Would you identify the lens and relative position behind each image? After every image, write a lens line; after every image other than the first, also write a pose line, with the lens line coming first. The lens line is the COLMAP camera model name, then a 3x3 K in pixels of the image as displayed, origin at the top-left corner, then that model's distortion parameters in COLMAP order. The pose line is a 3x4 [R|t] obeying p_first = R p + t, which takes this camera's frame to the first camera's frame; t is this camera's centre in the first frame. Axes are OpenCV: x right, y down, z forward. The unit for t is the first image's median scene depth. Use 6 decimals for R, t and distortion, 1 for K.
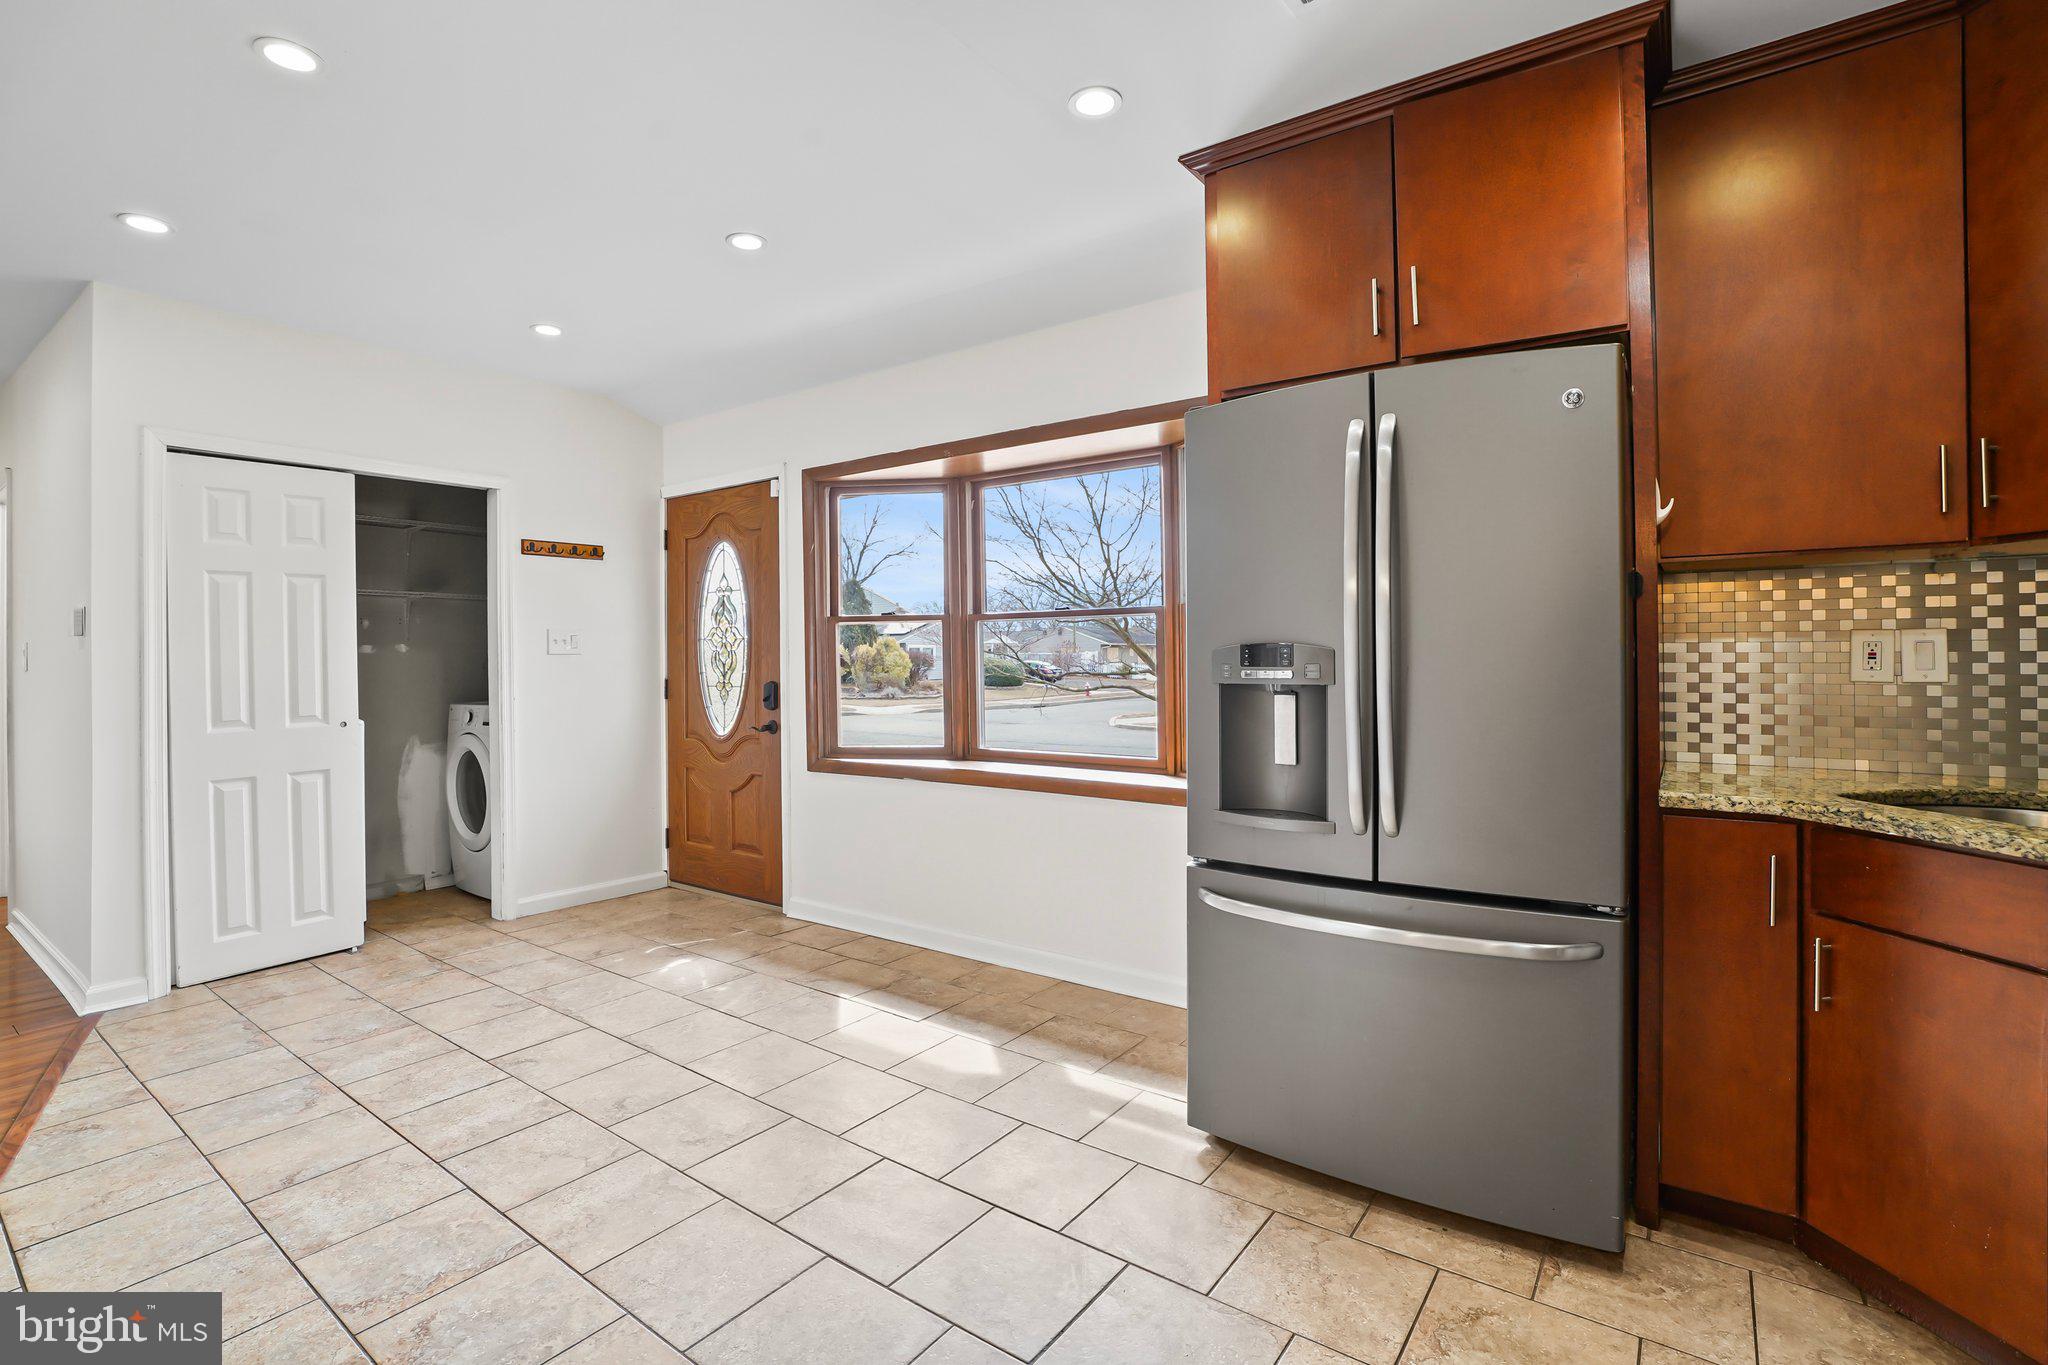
lens RADIAL K [[947.6, 0, 985.6], [0, 947.6, 665.7], [0, 0, 1]] dist [-0.038970, 0.007924]
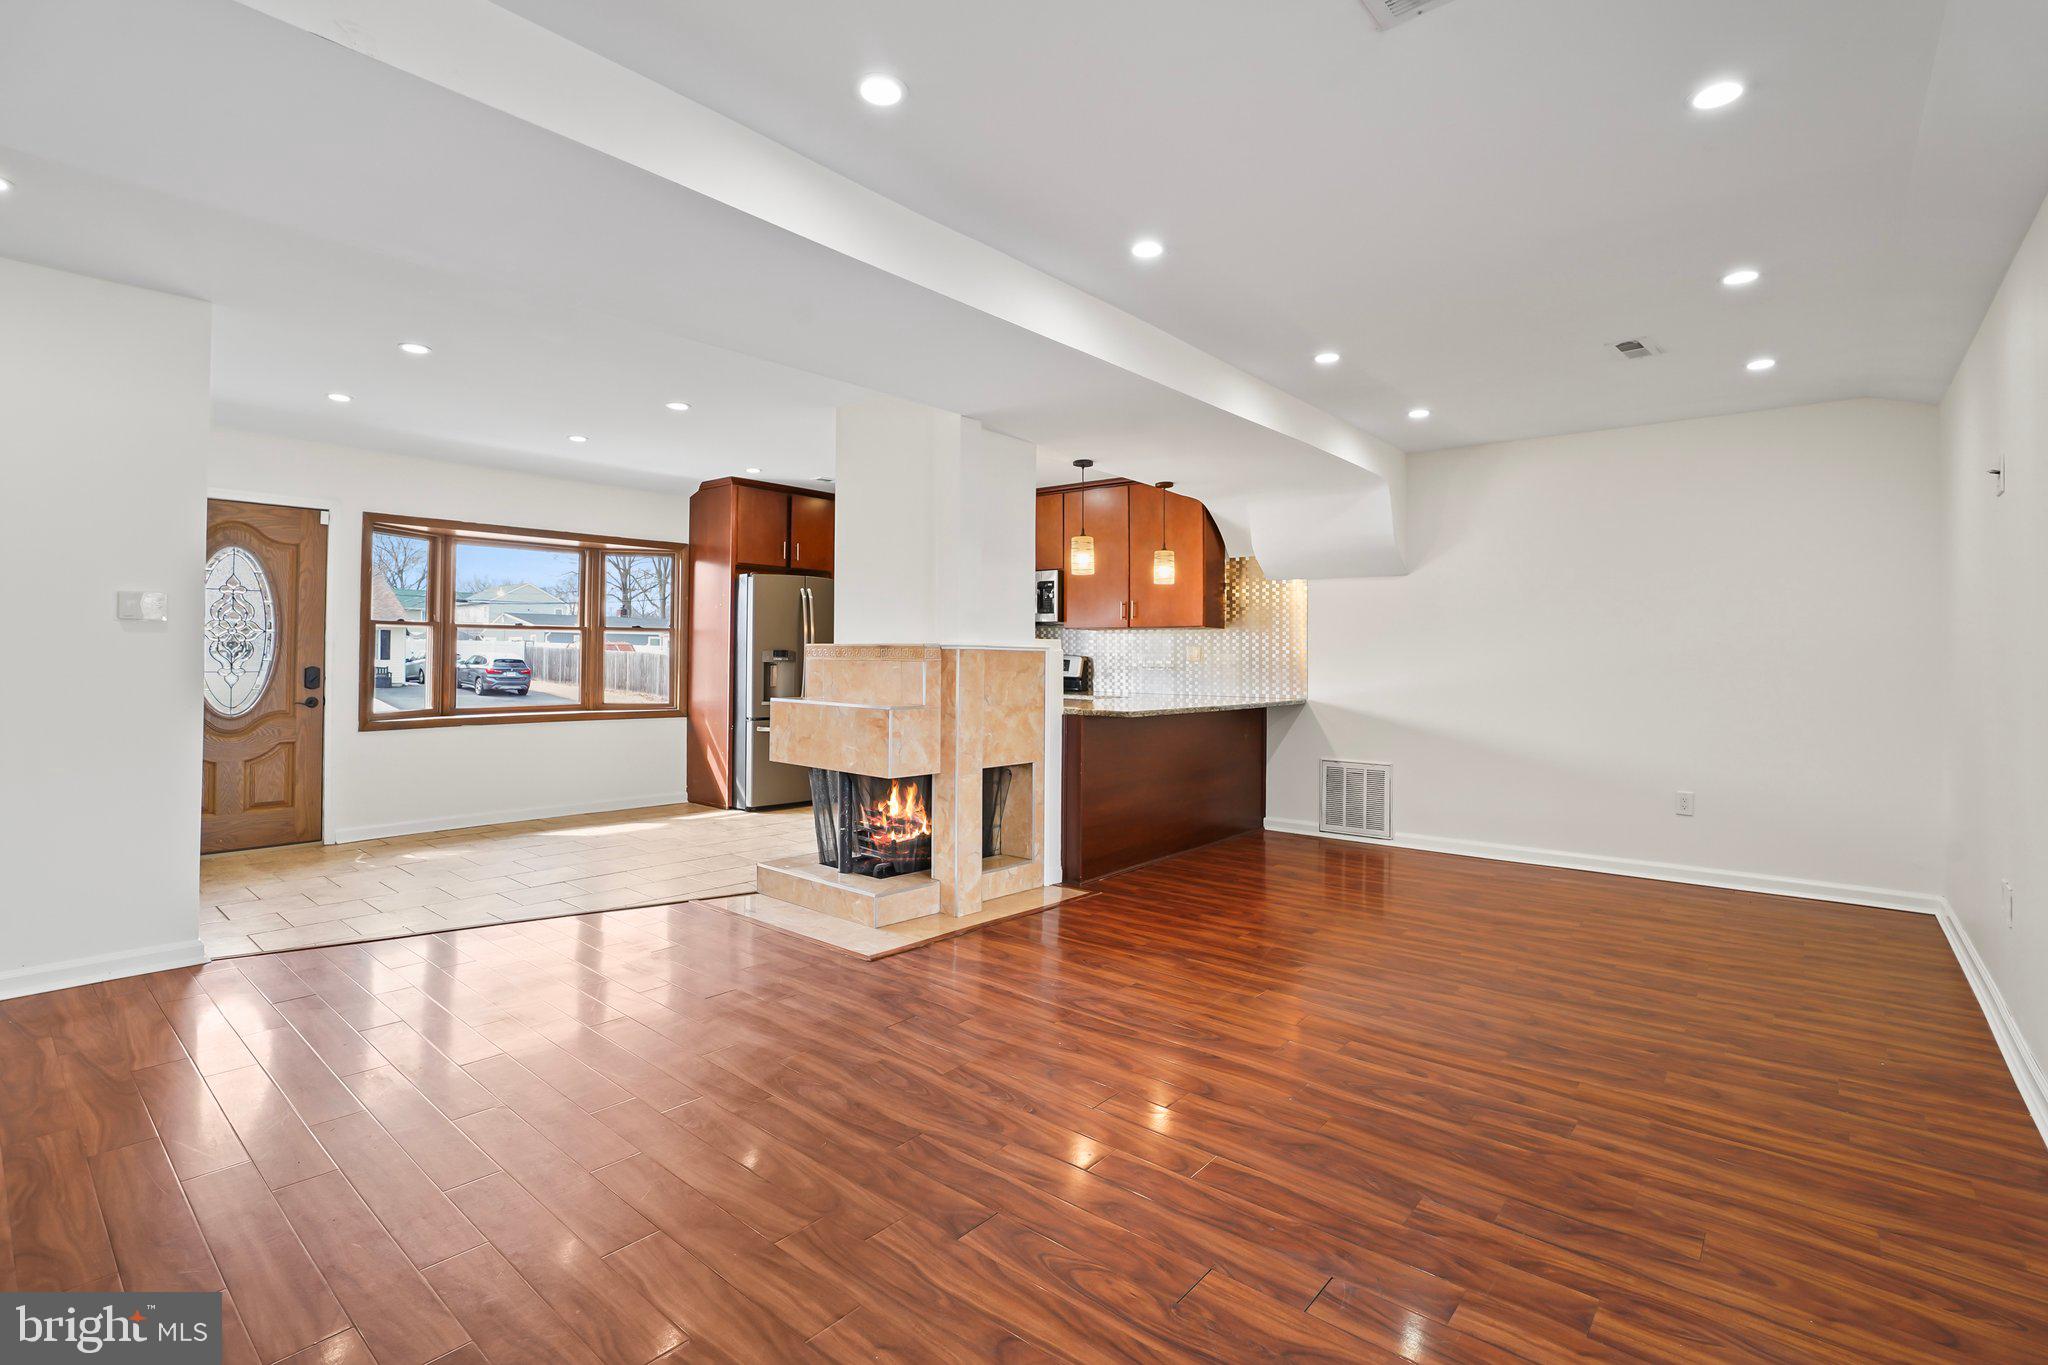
lens RADIAL K [[947.6, 0, 1017.1], [0, 947.6, 647.3], [0, 0, 1]] dist [-0.038970, 0.007924]
pose [[0.066177, 0.017193, 0.997660, -1.862803], [-0.000946, 0.999852, -0.017168, 0.014305], [-0.997807, 0.000192, 0.066183, -0.039538]]
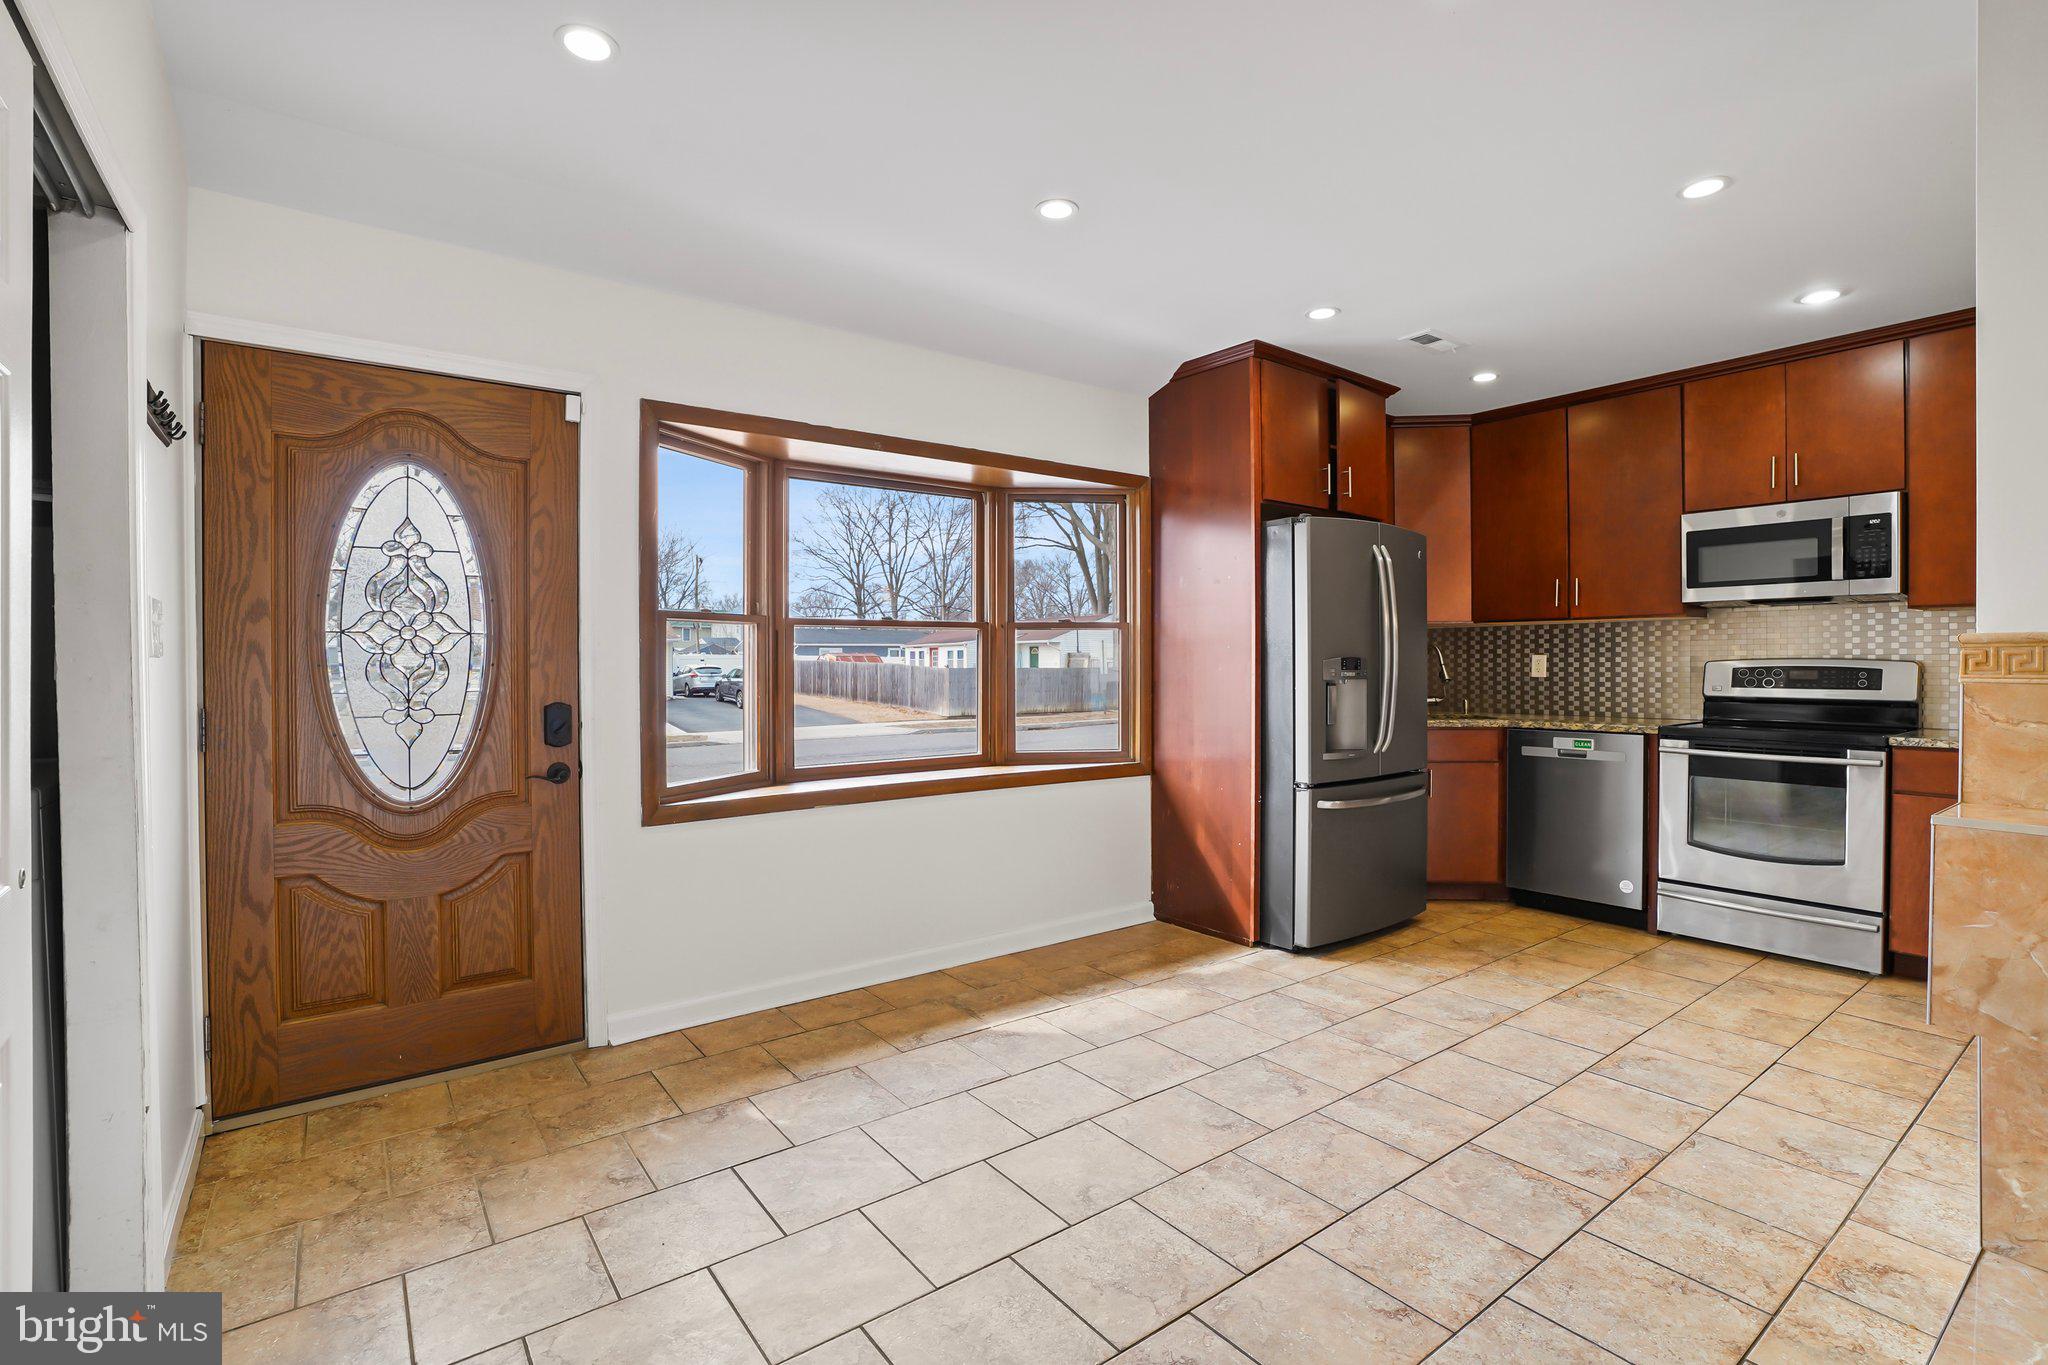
lens RADIAL K [[947.6, 0, 1043.4], [0, 947.6, 676.4], [0, 0, 1]] dist [-0.038970, 0.007924]
pose [[0.260351, -0.007582, 0.965484, -1.002991], [0.010469, 0.999933, 0.005030, -0.001707], [-0.965457, 0.008798, 0.260413, 0.674402]]
